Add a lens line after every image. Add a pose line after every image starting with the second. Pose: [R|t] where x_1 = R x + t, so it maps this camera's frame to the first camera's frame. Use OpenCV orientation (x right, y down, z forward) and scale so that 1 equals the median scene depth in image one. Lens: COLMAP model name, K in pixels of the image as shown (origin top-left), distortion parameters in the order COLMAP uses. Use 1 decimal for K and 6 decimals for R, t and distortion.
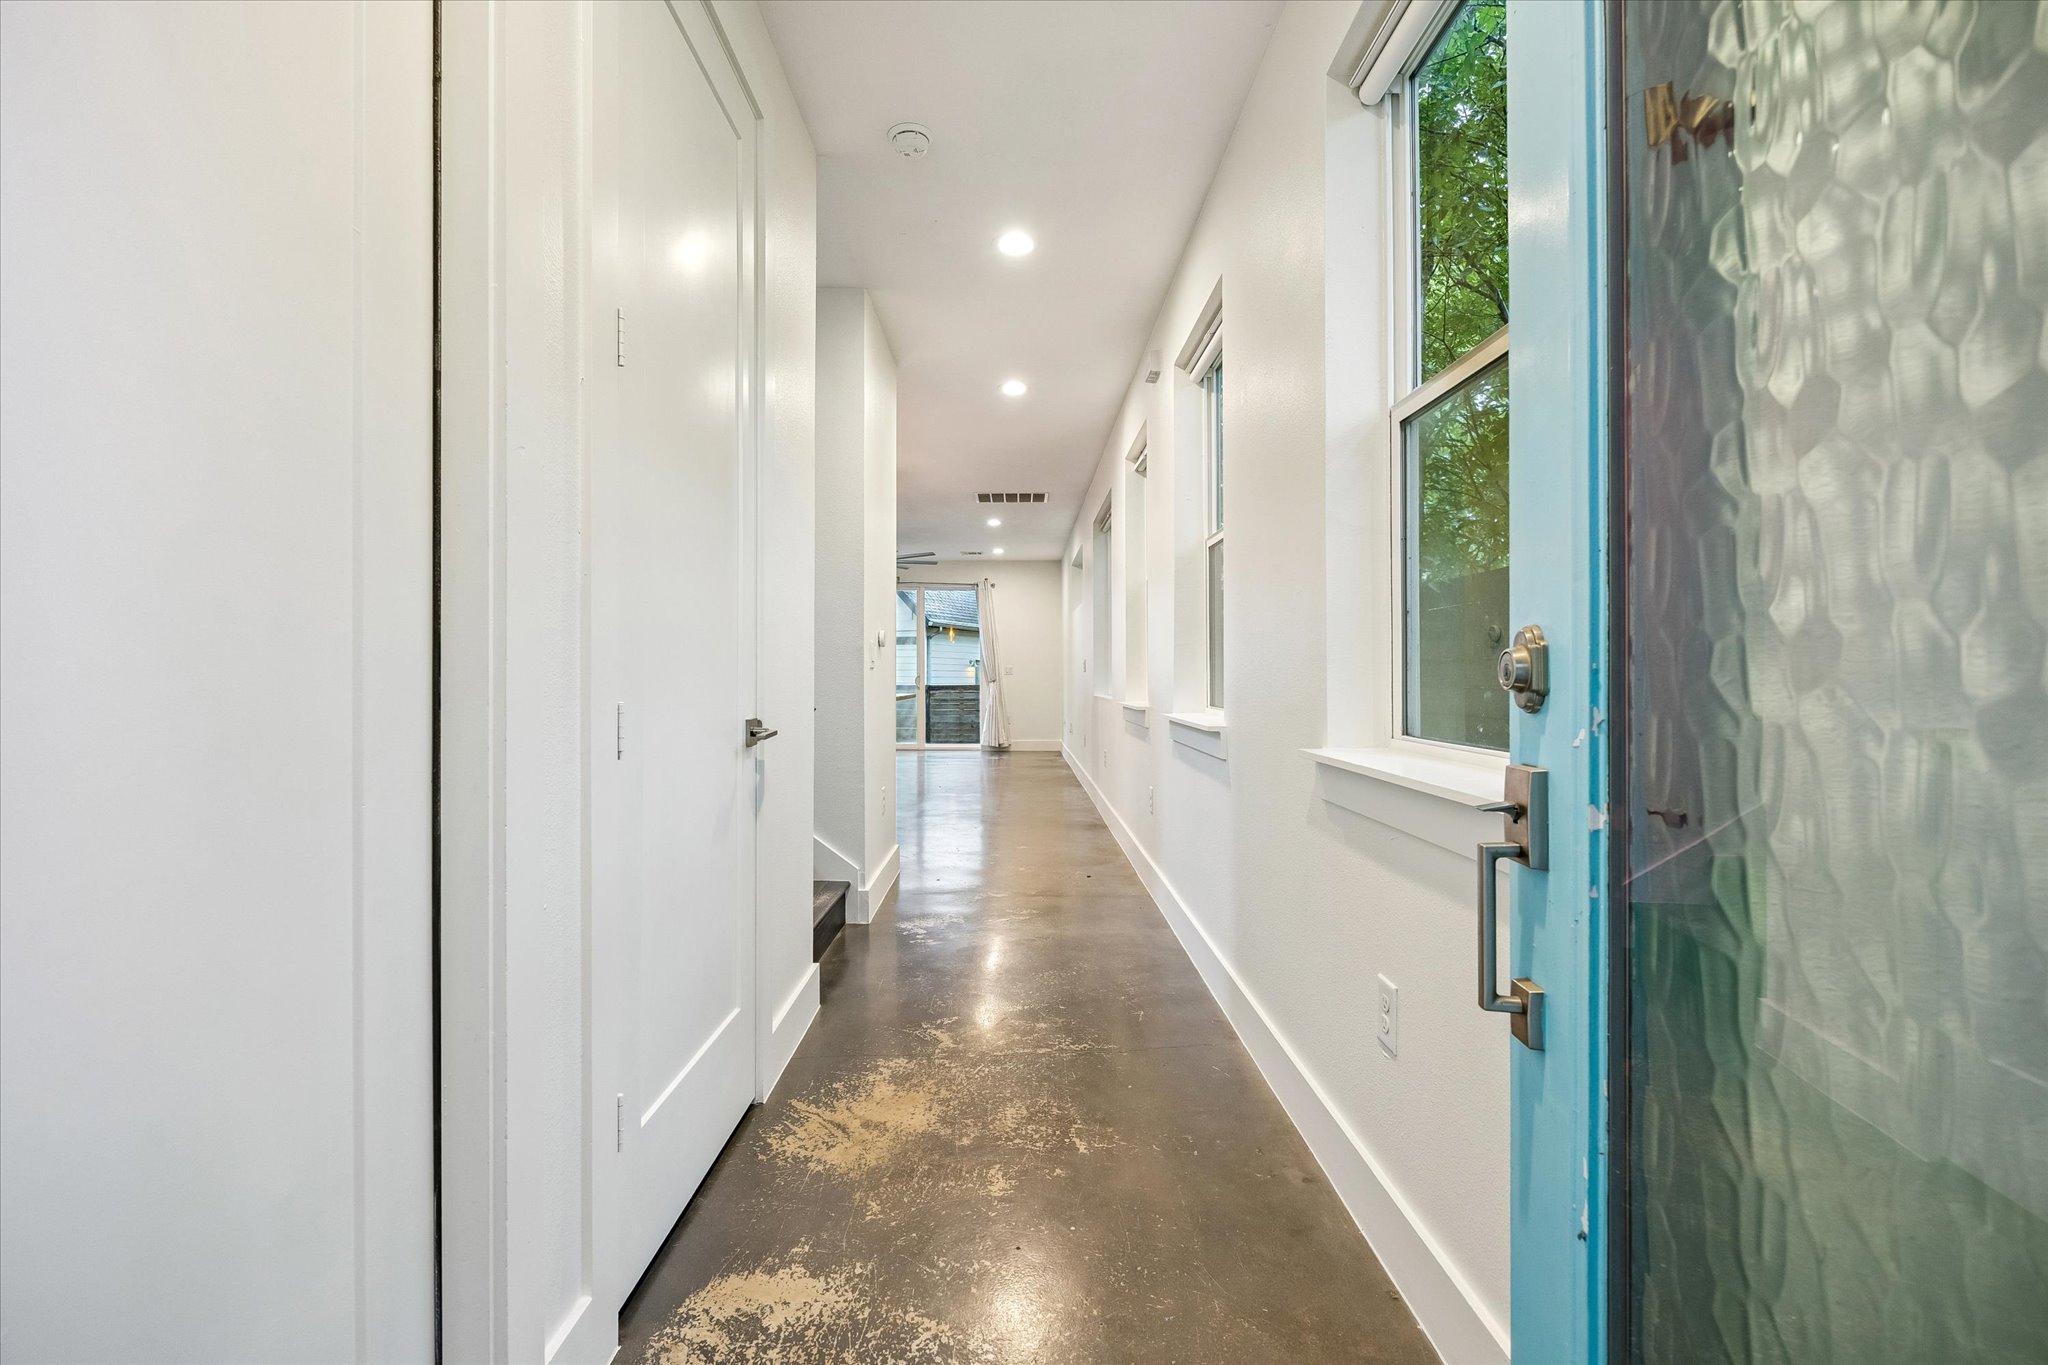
lens RADIAL K [[866.8, 0, 1028.9], [0, 866.8, 677.0], [0, 0, 1]] dist [-0.010065, 0.000492]
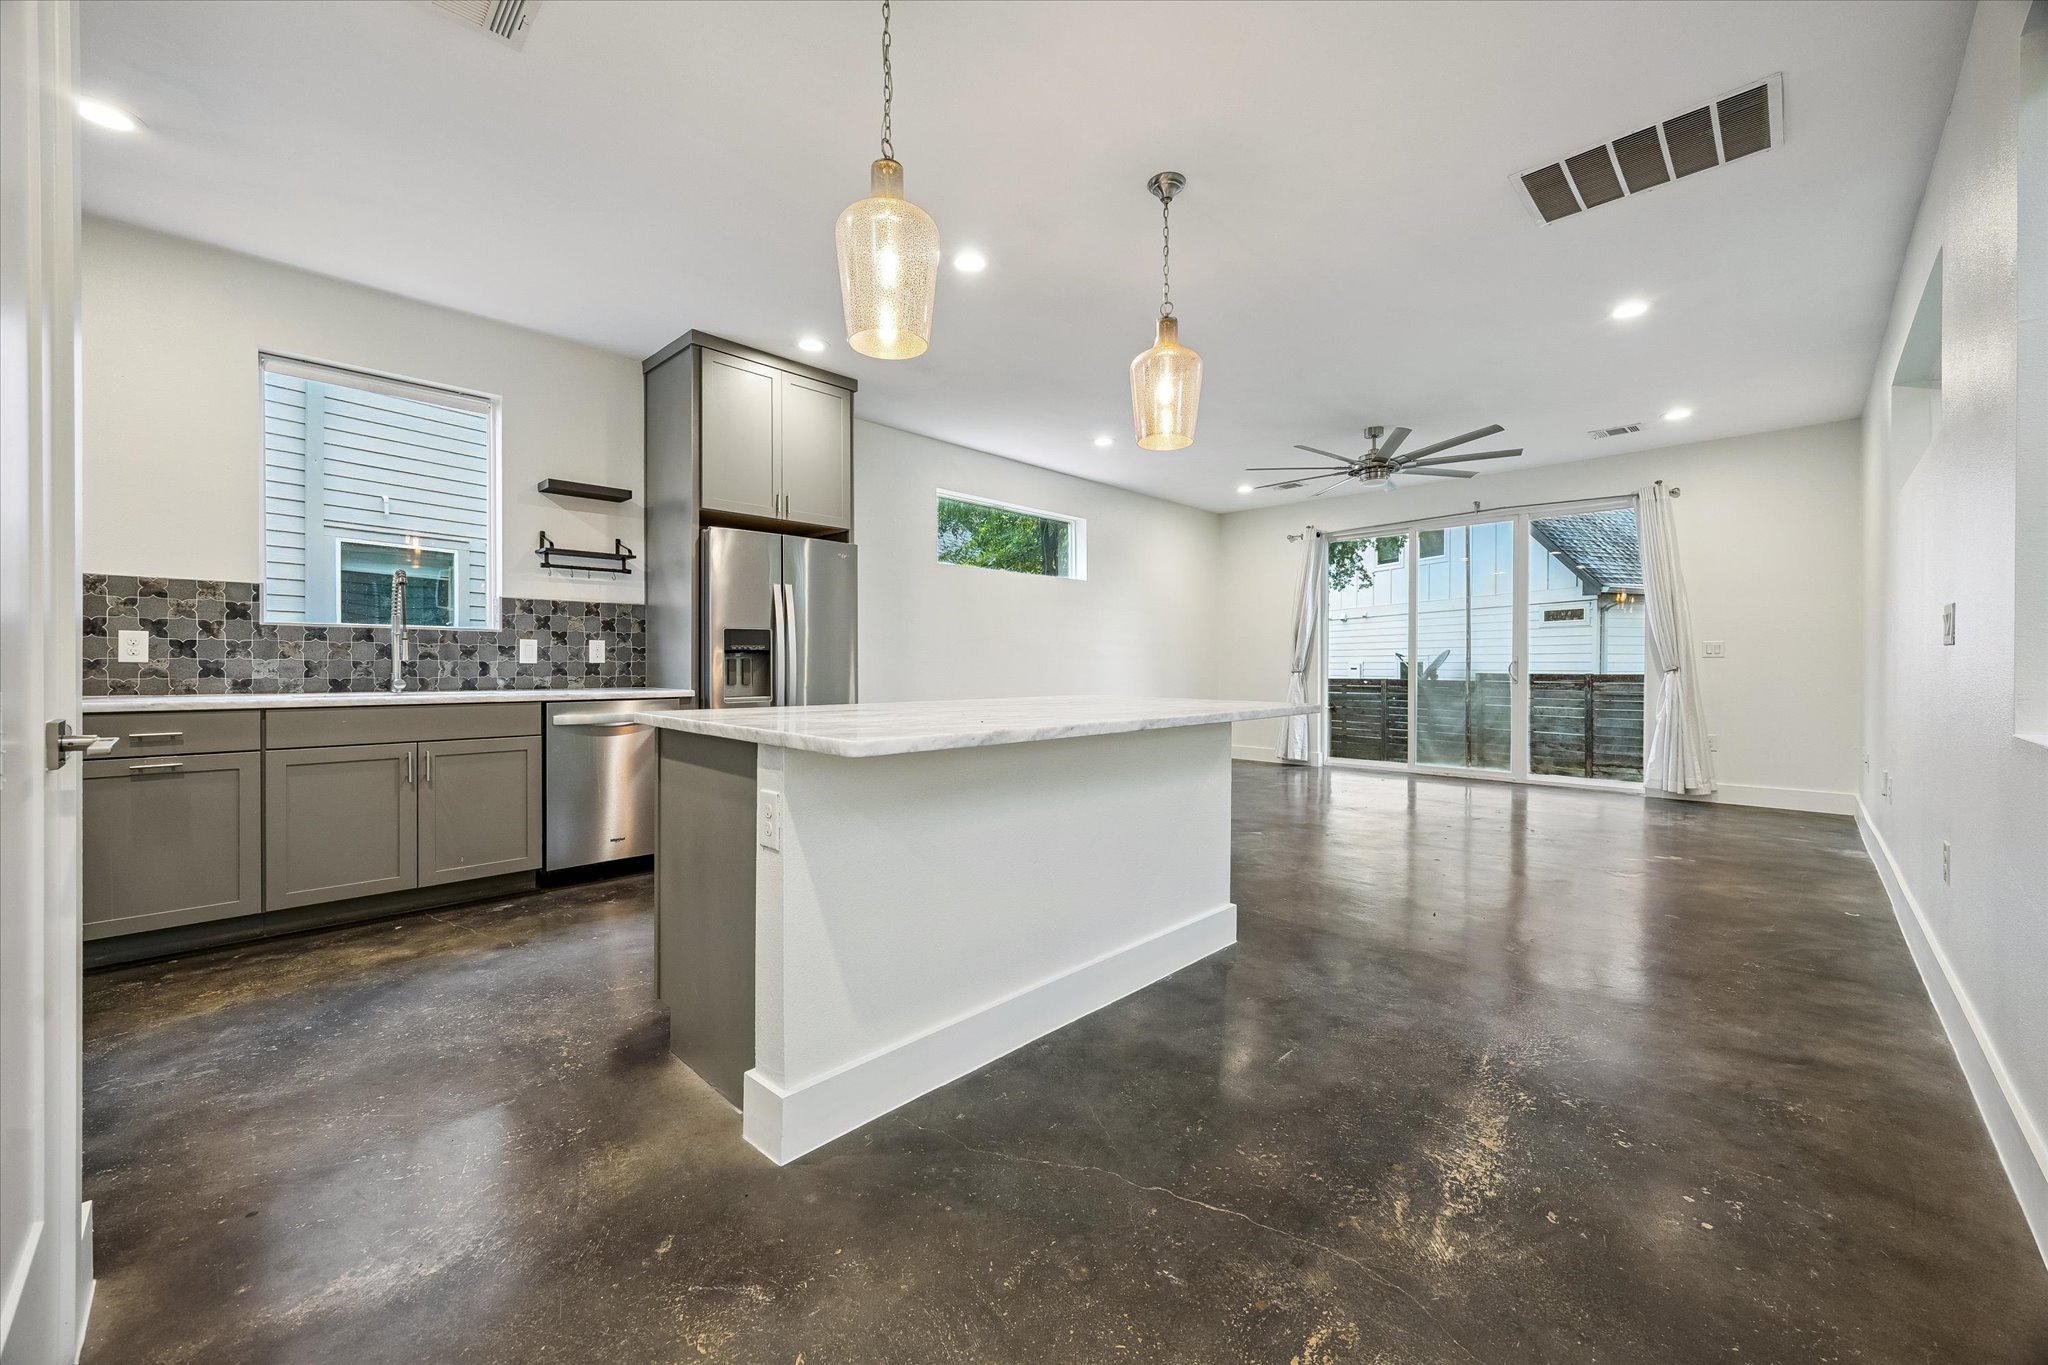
lens RADIAL K [[781.9, 0, 1016.0], [0, 781.9, 674.8], [0, 0, 1]] dist [-0.000322, -0.000780]
pose [[0.697708, 0.008659, -0.716330, 0.021064], [-0.000994, 0.999938, 0.011119, 0.002718], [0.716381, -0.007046, 0.697673, 0.366527]]
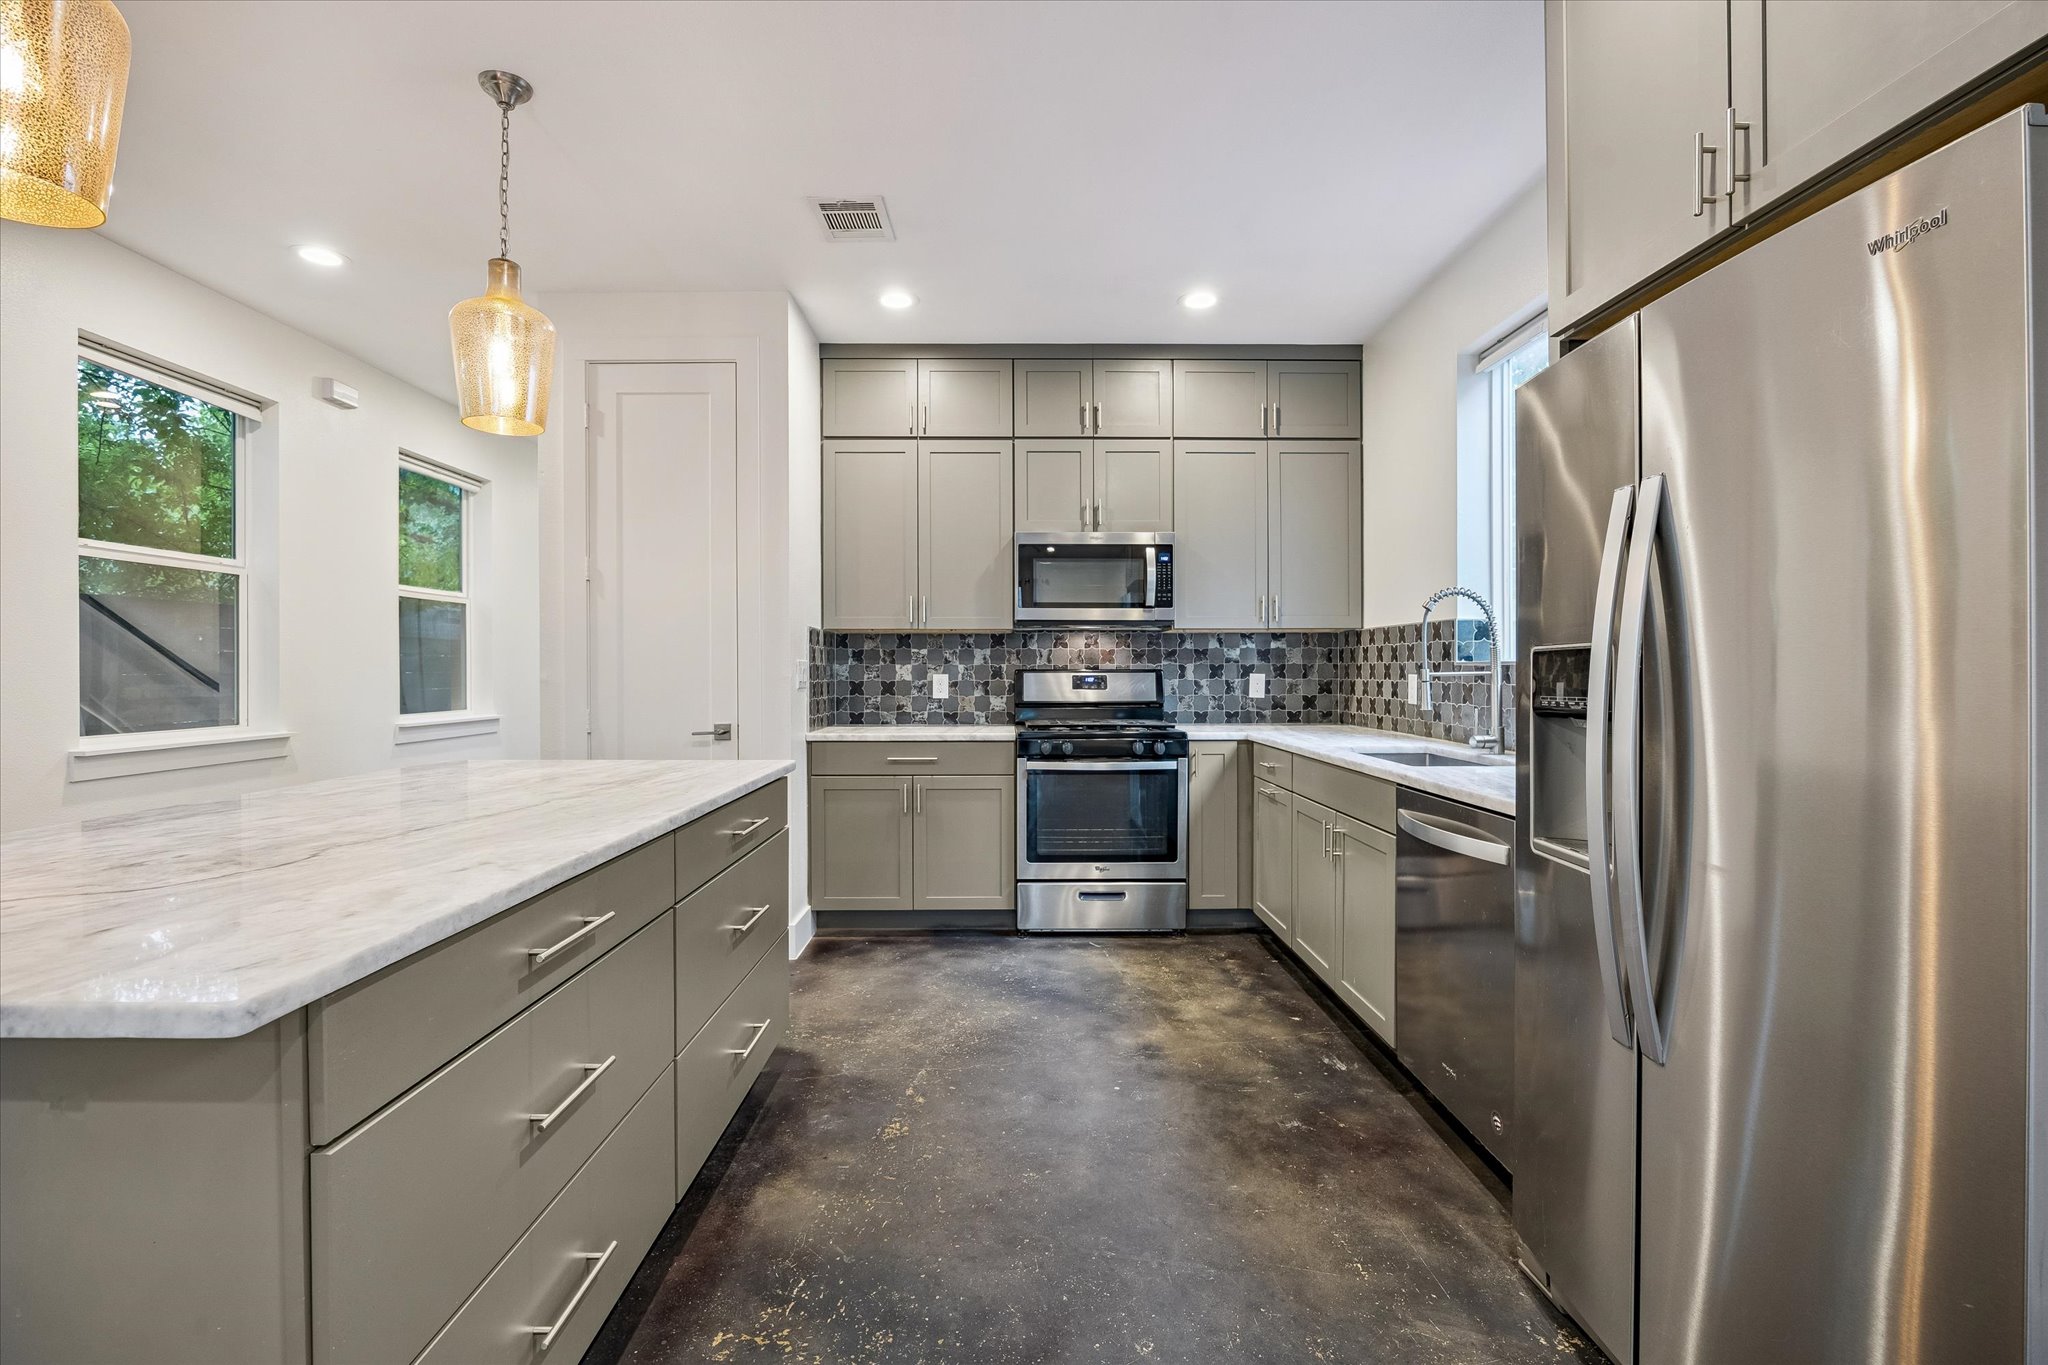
lens RADIAL K [[901.0, 0, 1010.4], [0, 901.0, 679.0], [0, 0, 1]] dist [0.003820, 0.000159]
pose [[-0.999849, -0.002999, 0.017117, -0.213433], [-0.002834, 0.999950, 0.009617, -0.009159], [-0.017145, 0.009567, -0.999807, 0.640572]]
